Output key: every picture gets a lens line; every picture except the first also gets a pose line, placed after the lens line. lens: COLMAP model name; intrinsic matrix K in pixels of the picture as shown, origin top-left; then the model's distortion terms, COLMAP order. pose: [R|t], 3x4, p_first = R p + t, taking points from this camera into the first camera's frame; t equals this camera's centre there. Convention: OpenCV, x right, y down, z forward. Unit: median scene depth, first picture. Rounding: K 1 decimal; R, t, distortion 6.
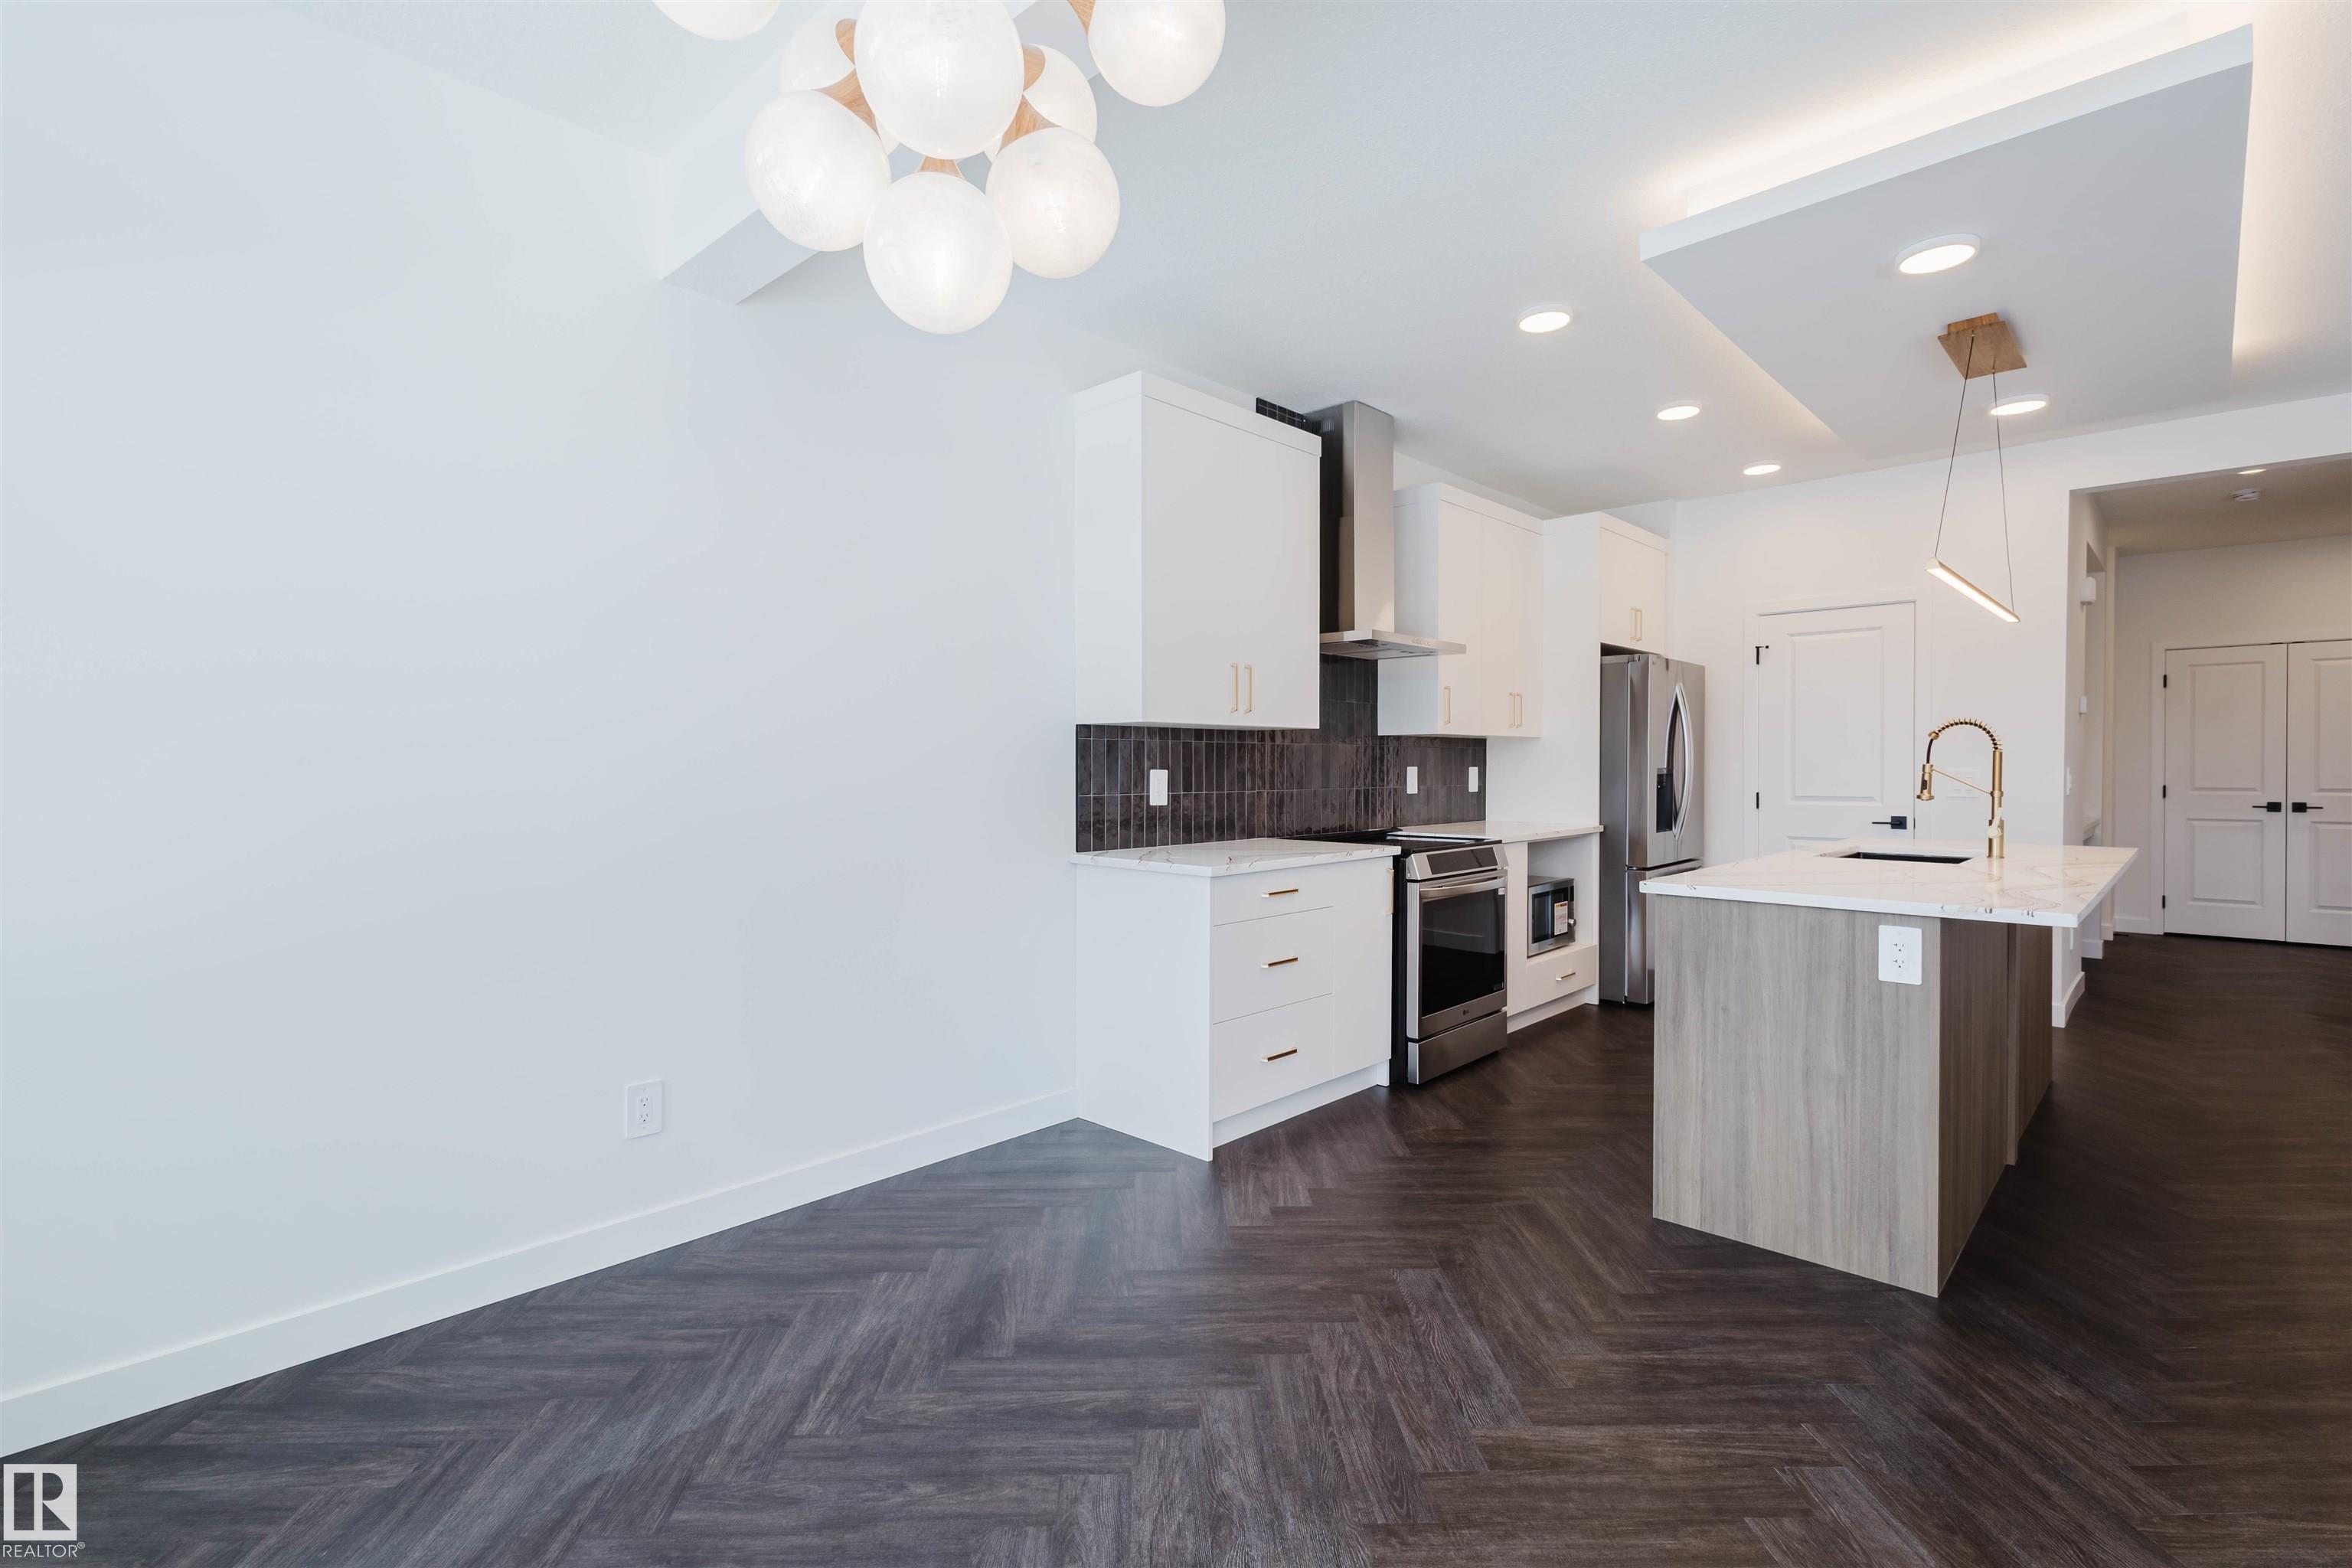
lens RADIAL K [[1072.7, 0, 1167.4], [0, 1072.7, 774.0], [0, 0, 1]] dist [0.003099, -0.001232]
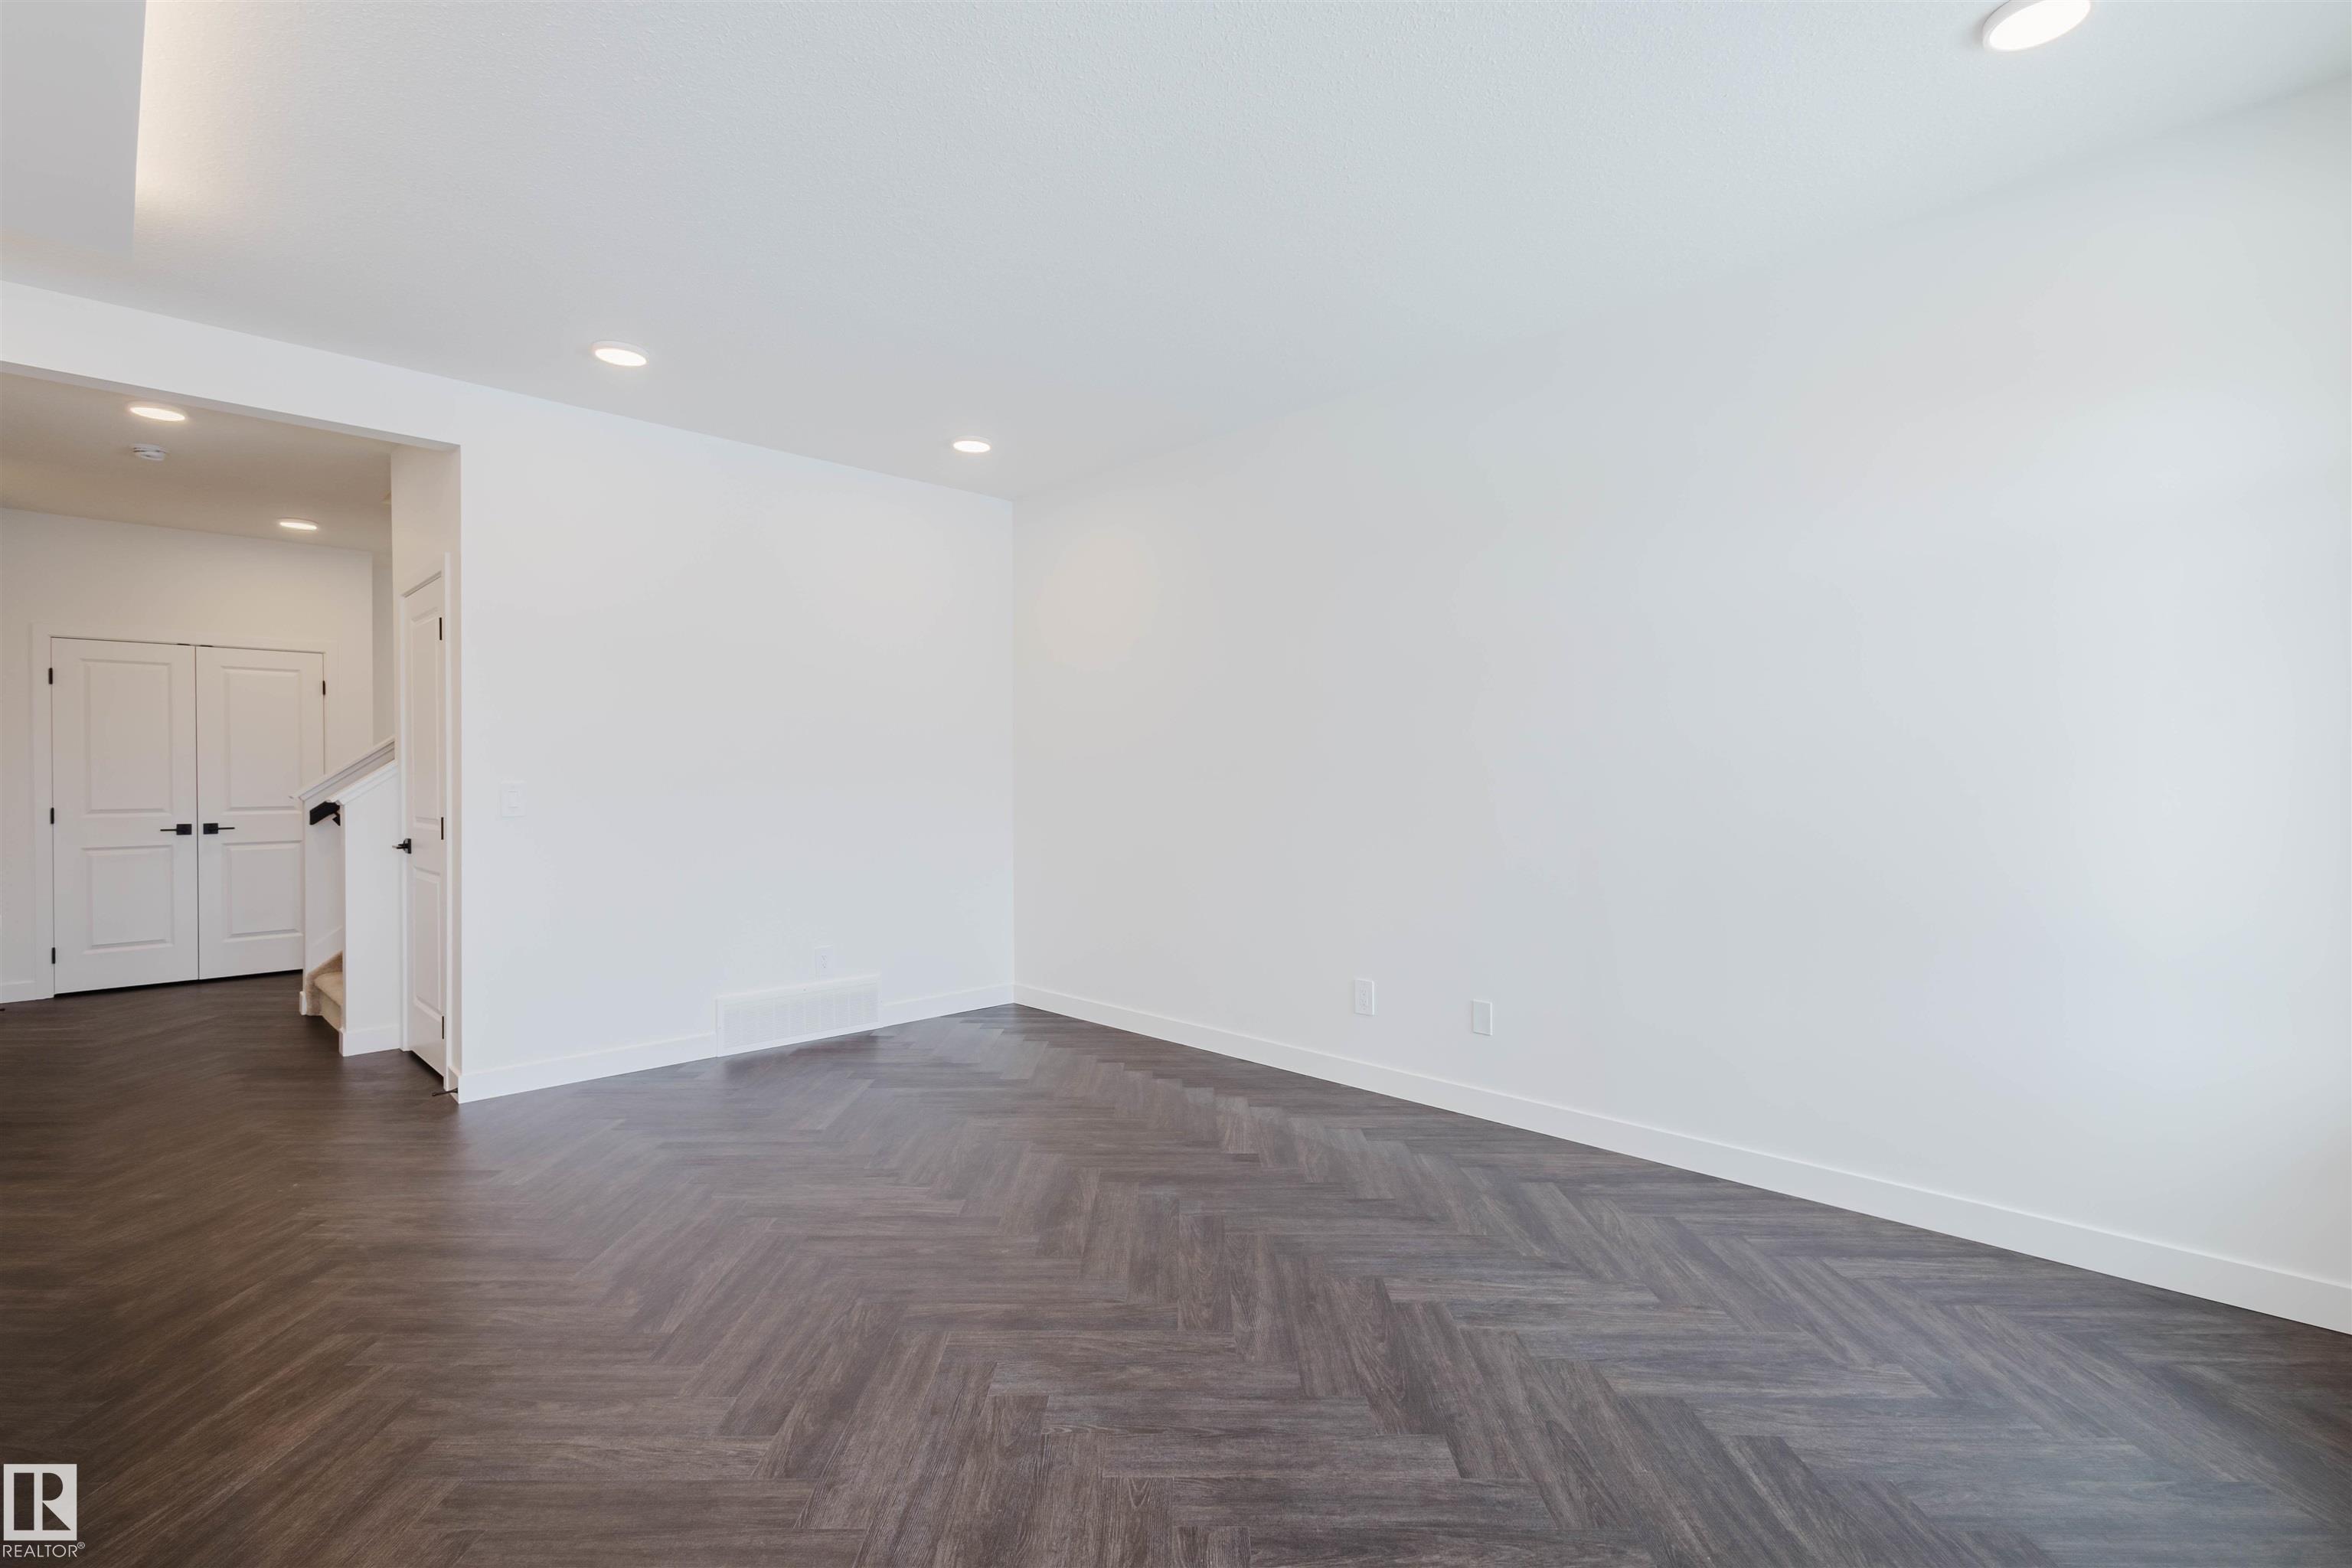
lens RADIAL K [[1072.7, 0, 1179.1], [0, 1072.7, 788.6], [0, 0, 1]] dist [0.003099, -0.001232]
pose [[0.016817, -0.005486, 0.999844, 0.316737], [0.008421, 0.999950, 0.005345, -0.001105], [-0.999823, 0.008330, 0.016862, 0.329564]]
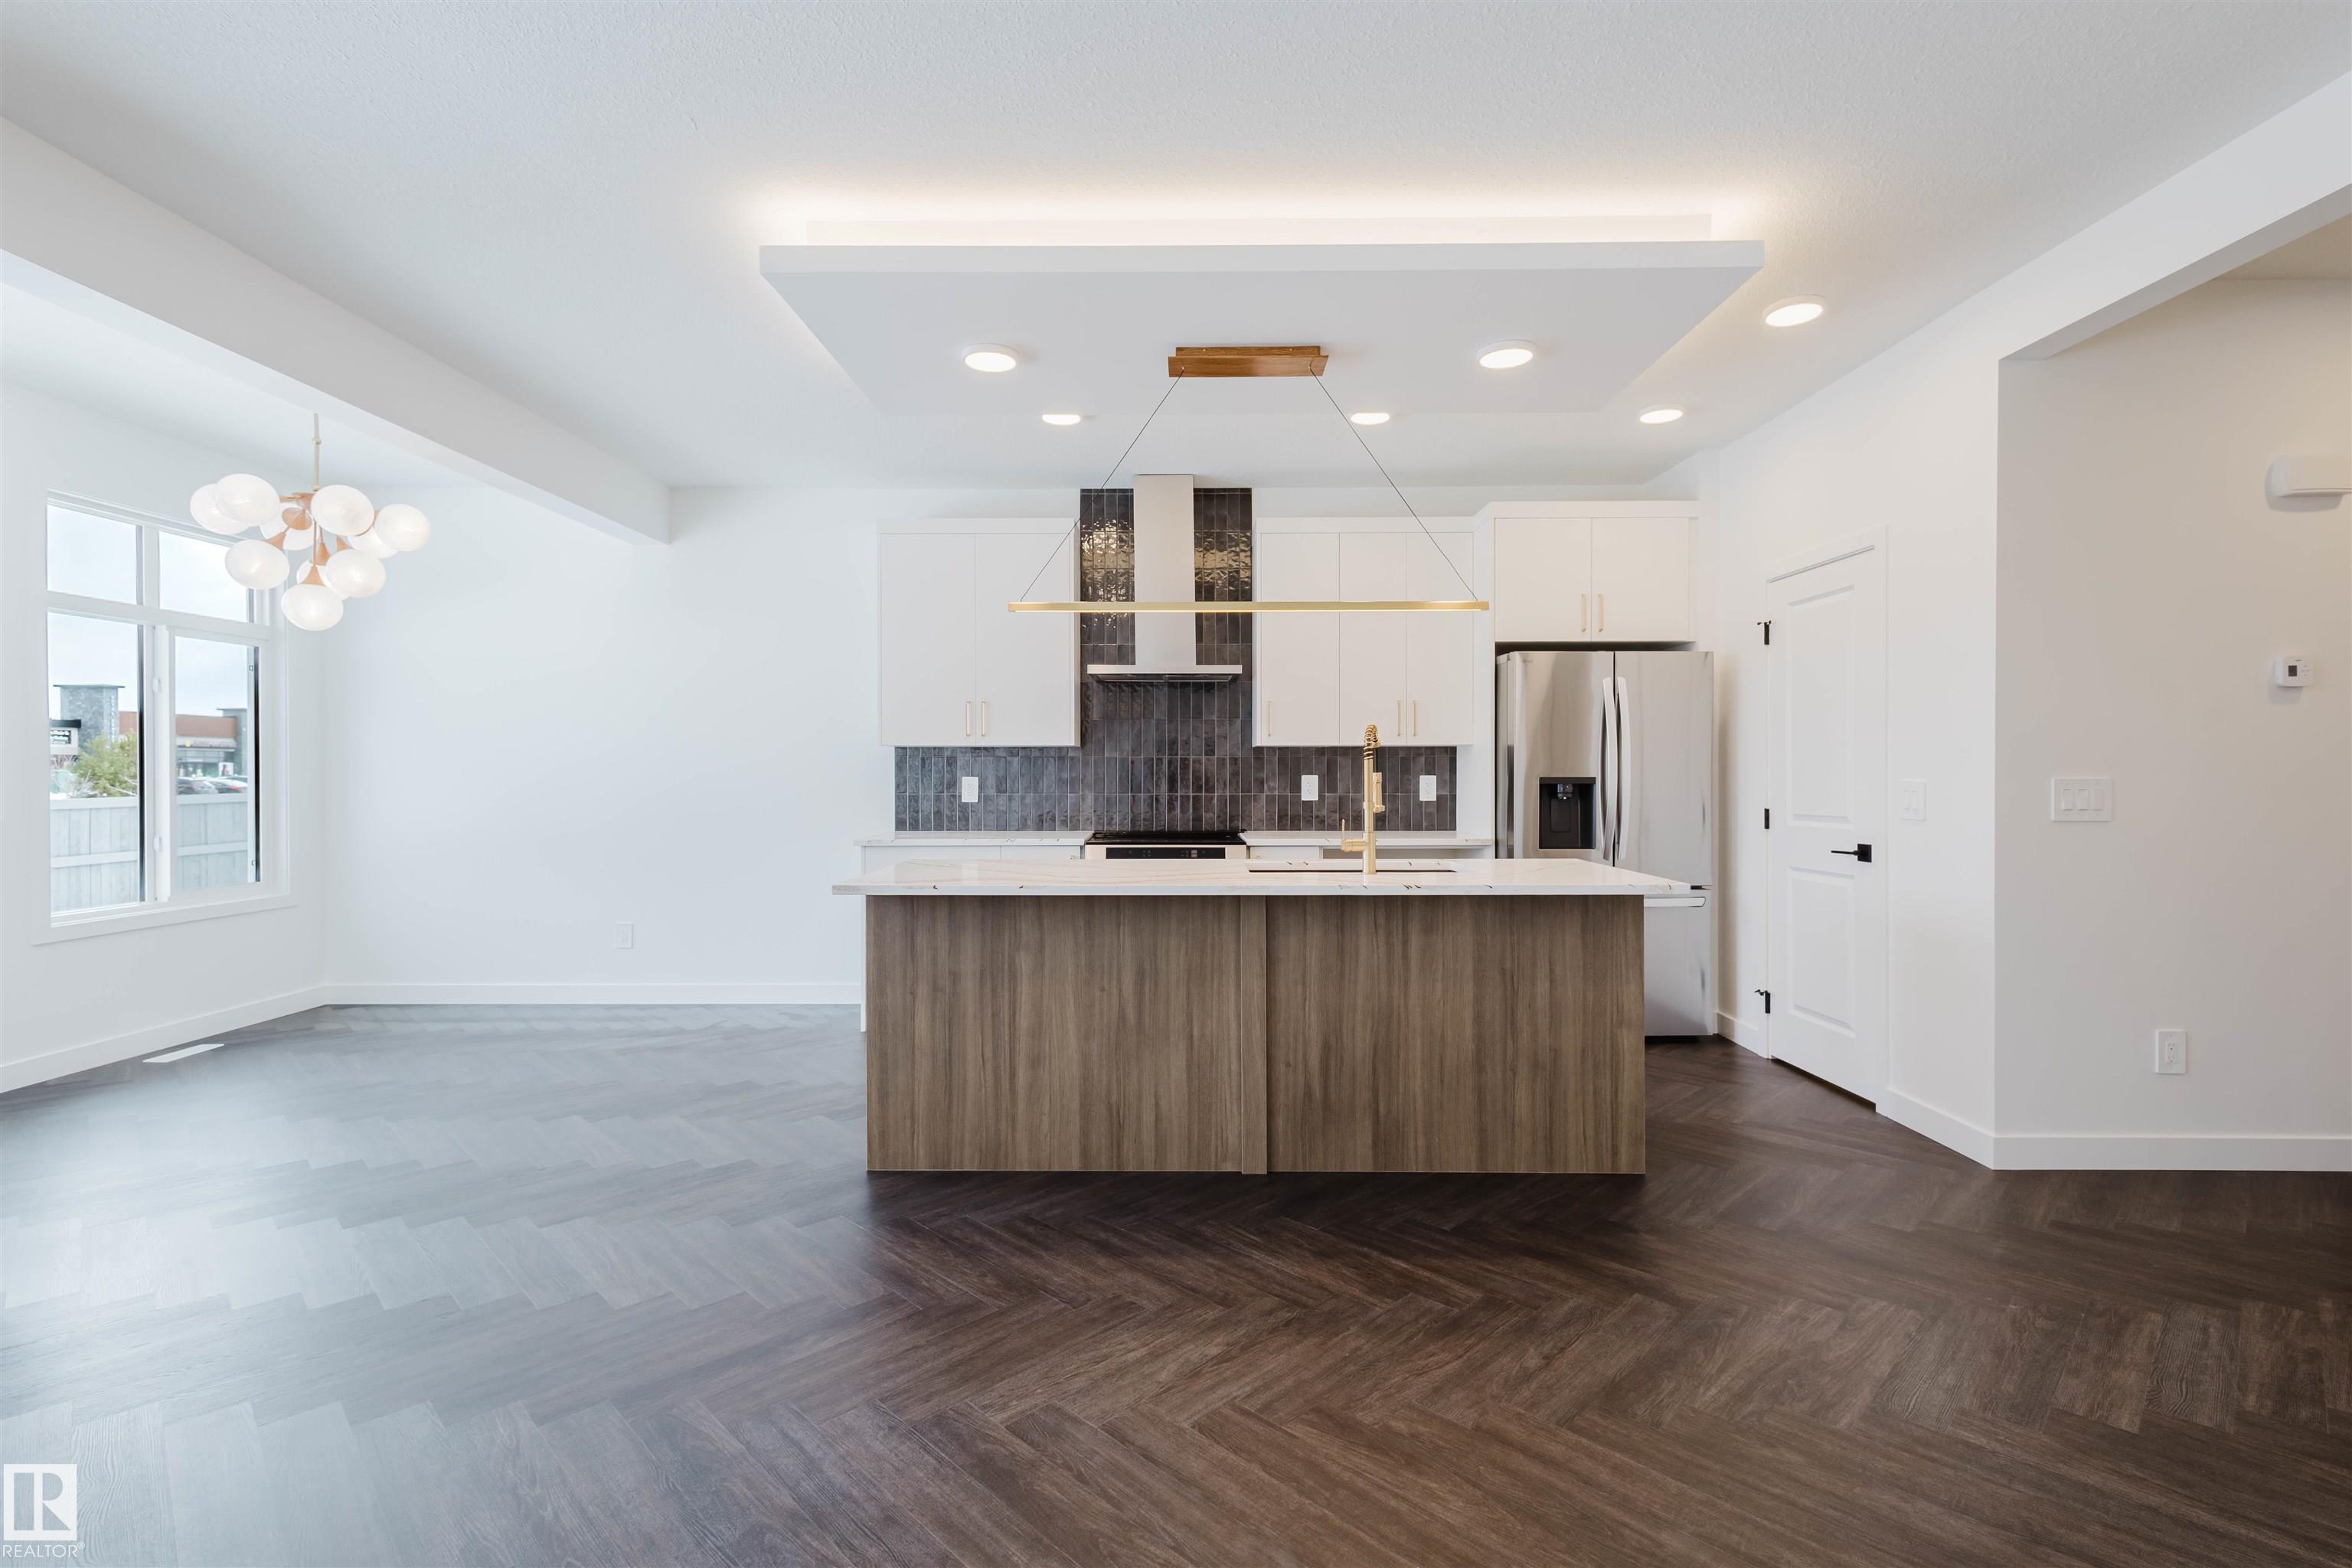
lens RADIAL K [[1072.7, 0, 1175.3], [0, 1072.7, 784.8], [0, 0, 1]] dist [0.003099, -0.001232]
pose [[0.689877, 0.007611, -0.723887, 1.291128], [-0.005928, 0.999971, 0.004865, -0.002163], [0.723903, 0.000934, 0.689901, 0.233696]]
